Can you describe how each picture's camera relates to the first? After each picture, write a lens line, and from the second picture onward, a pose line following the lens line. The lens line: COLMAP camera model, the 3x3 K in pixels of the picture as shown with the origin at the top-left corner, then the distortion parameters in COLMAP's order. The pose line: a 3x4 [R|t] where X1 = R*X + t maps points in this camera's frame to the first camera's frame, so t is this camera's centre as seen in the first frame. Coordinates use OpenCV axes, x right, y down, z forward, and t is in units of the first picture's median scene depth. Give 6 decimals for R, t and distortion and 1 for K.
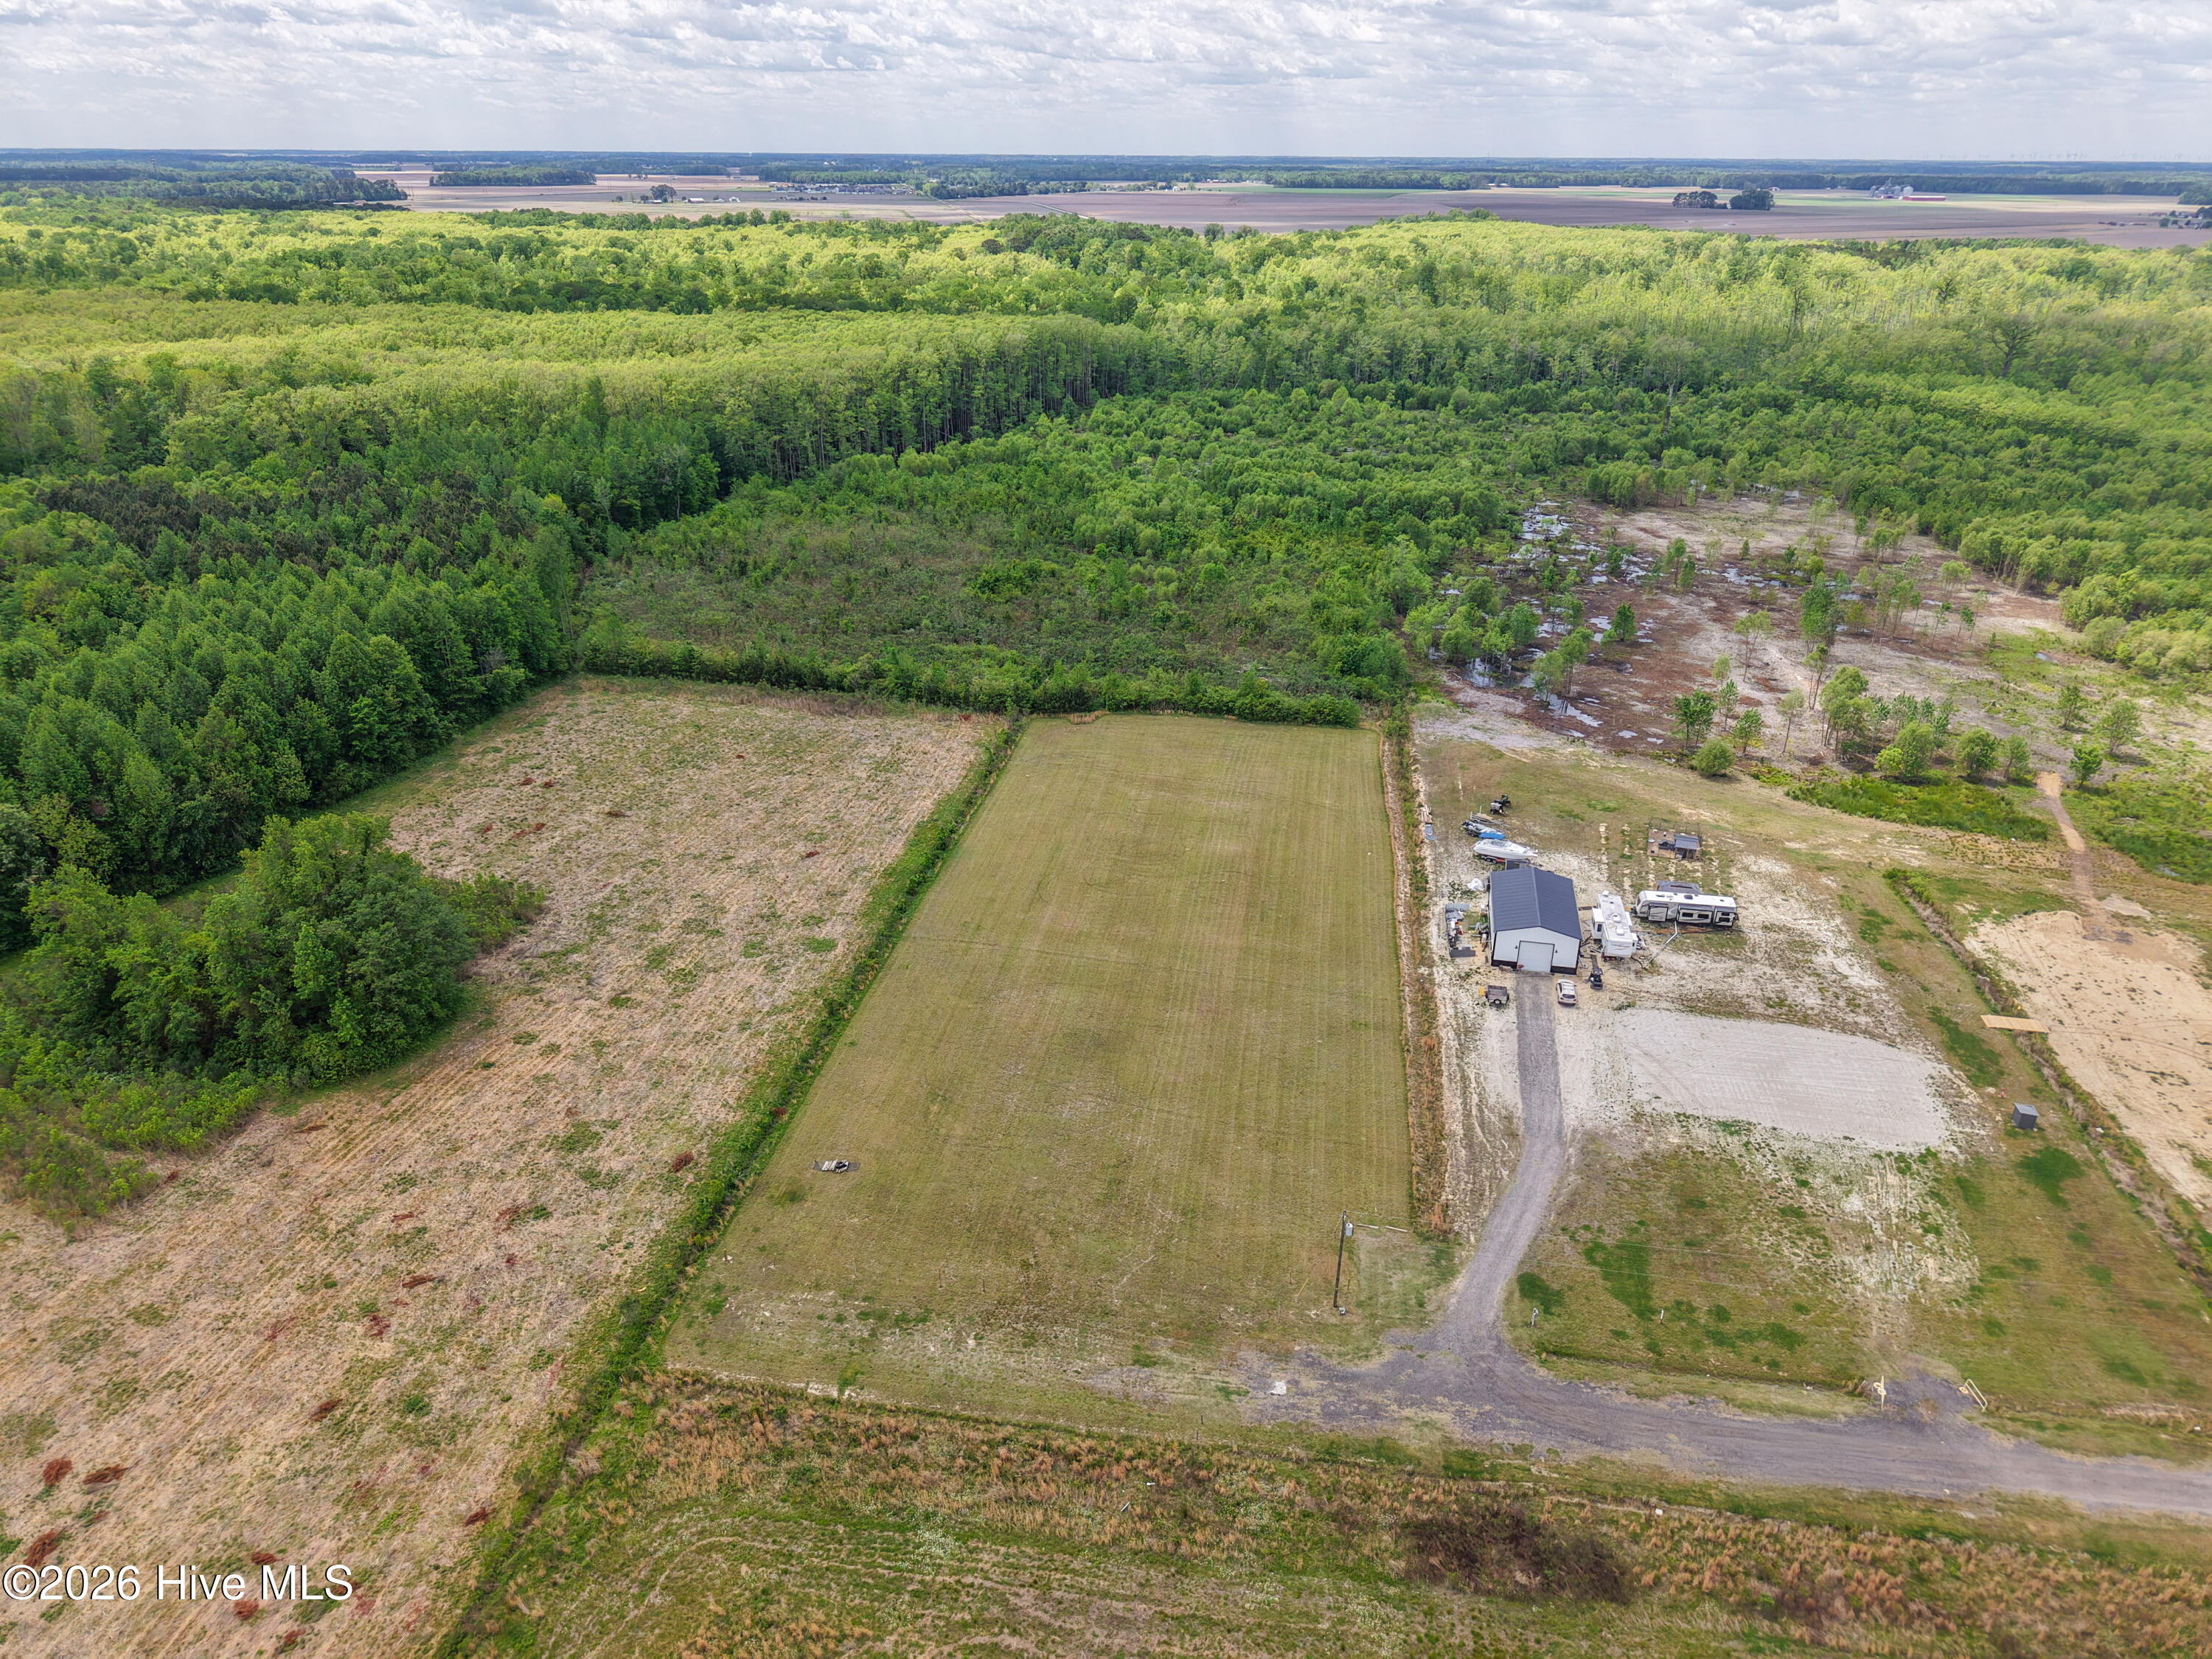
lens RADIAL K [[1476.3, 0, 1109.5], [0, 1476.3, 826.0], [0, 0, 1]] dist [0.022276, -0.021480]
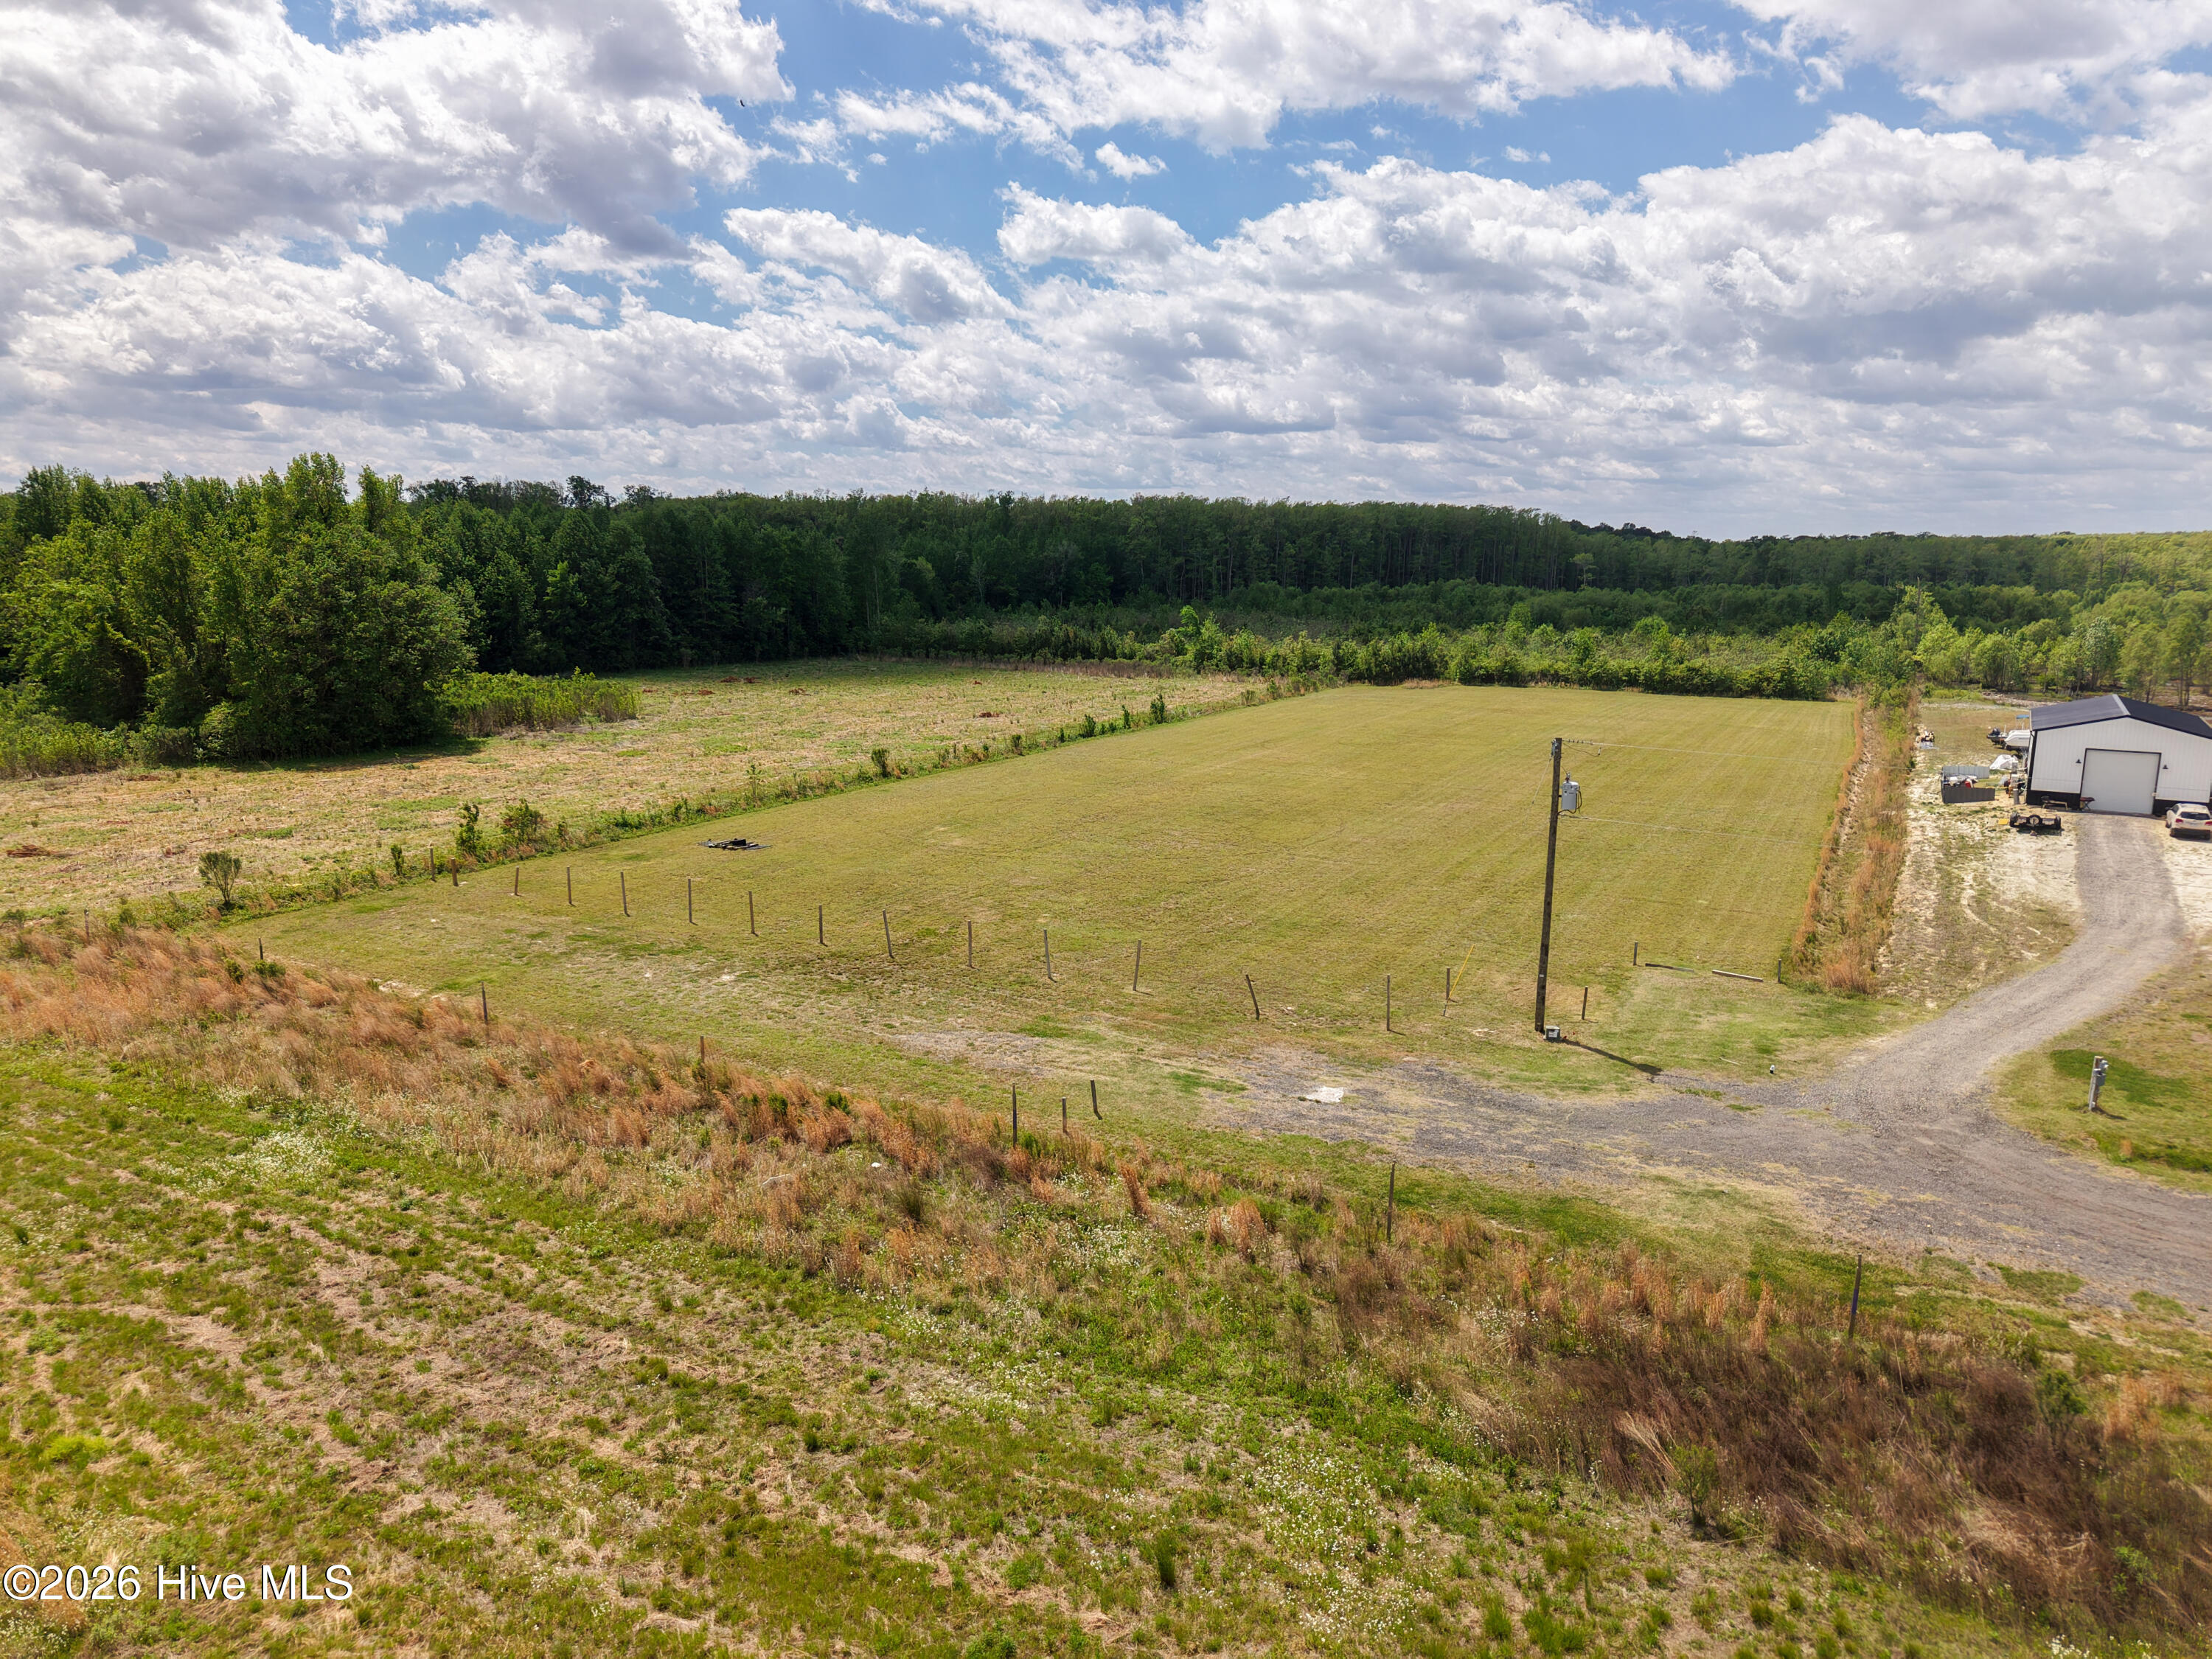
lens RADIAL K [[1476.3, 0, 1111.8], [0, 1476.3, 847.7], [0, 0, 1]] dist [0.022276, -0.021480]
pose [[0.943078, 0.065851, -0.325986, 0.149959], [-0.138419, 0.968987, -0.204706, 0.330000], [0.302396, 0.238177, 0.922946, 0.498805]]
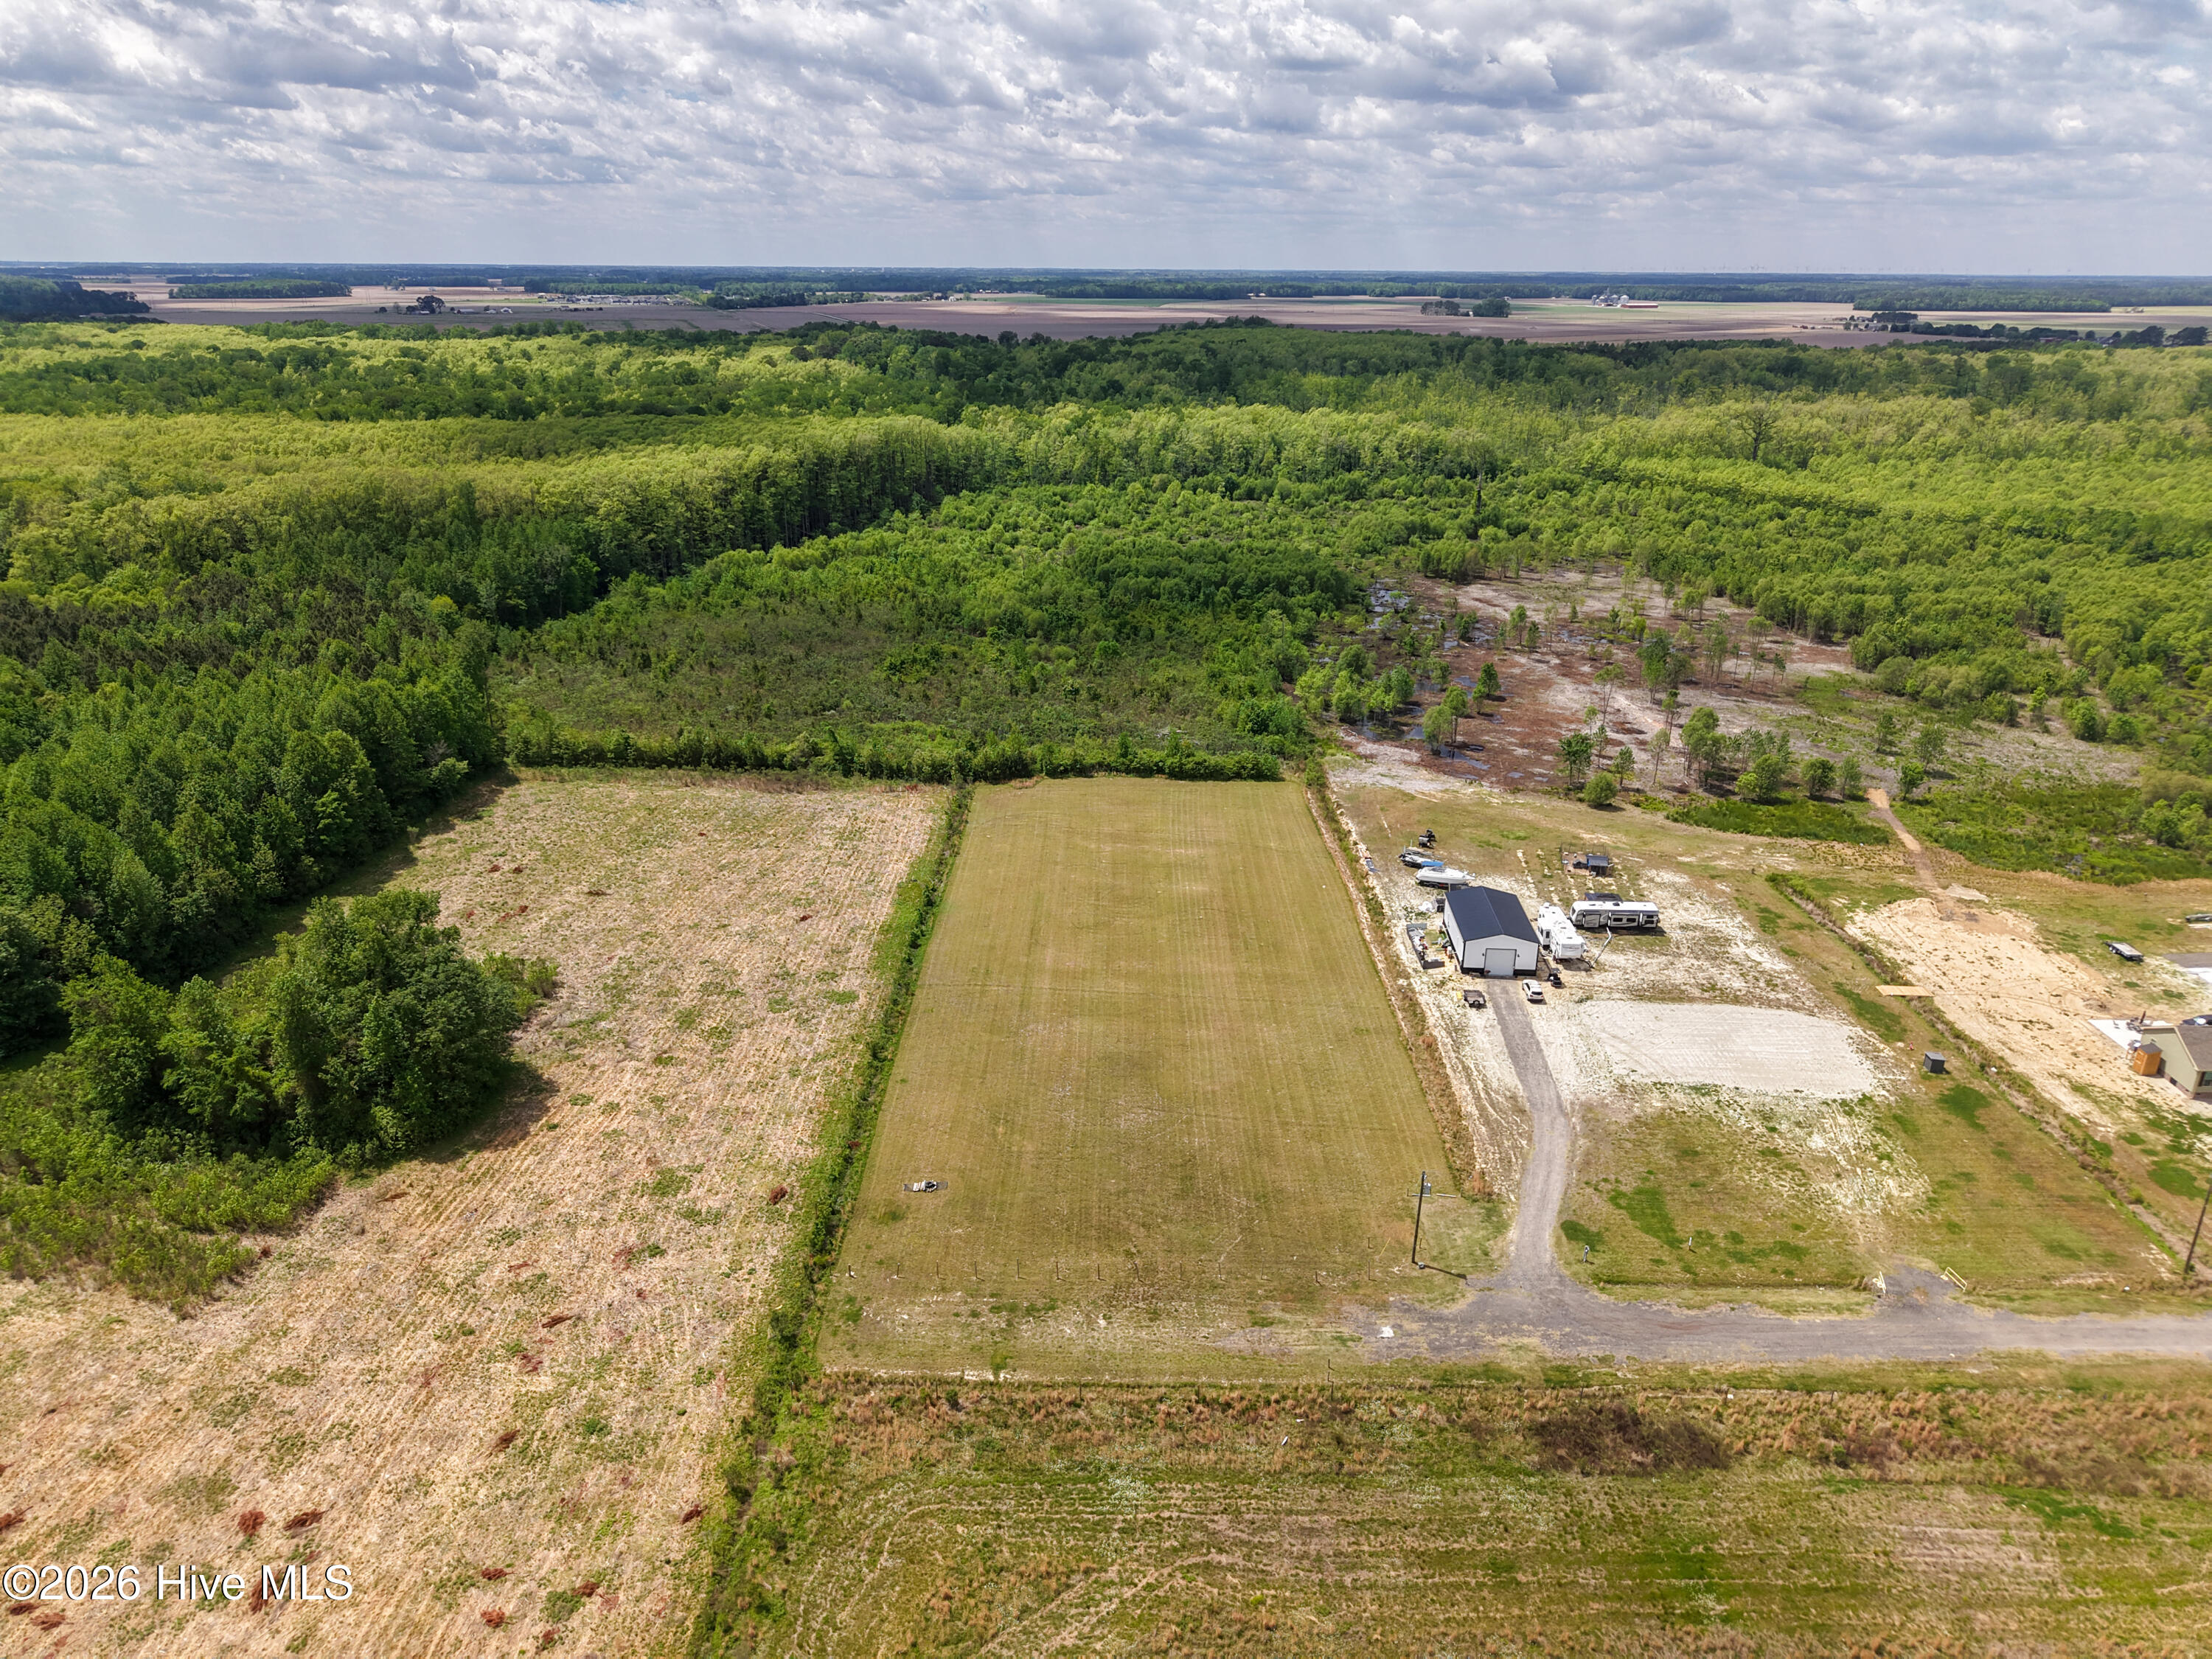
lens RADIAL K [[1476.3, 0, 1109.0], [0, 1476.3, 819.2], [0, 0, 1]] dist [0.022276, -0.021480]
pose [[0.989303, -0.050637, 0.136802, -0.185717], [0.059876, 0.996134, -0.064284, 0.042642], [-0.133018, 0.071788, 0.988510, -0.088640]]
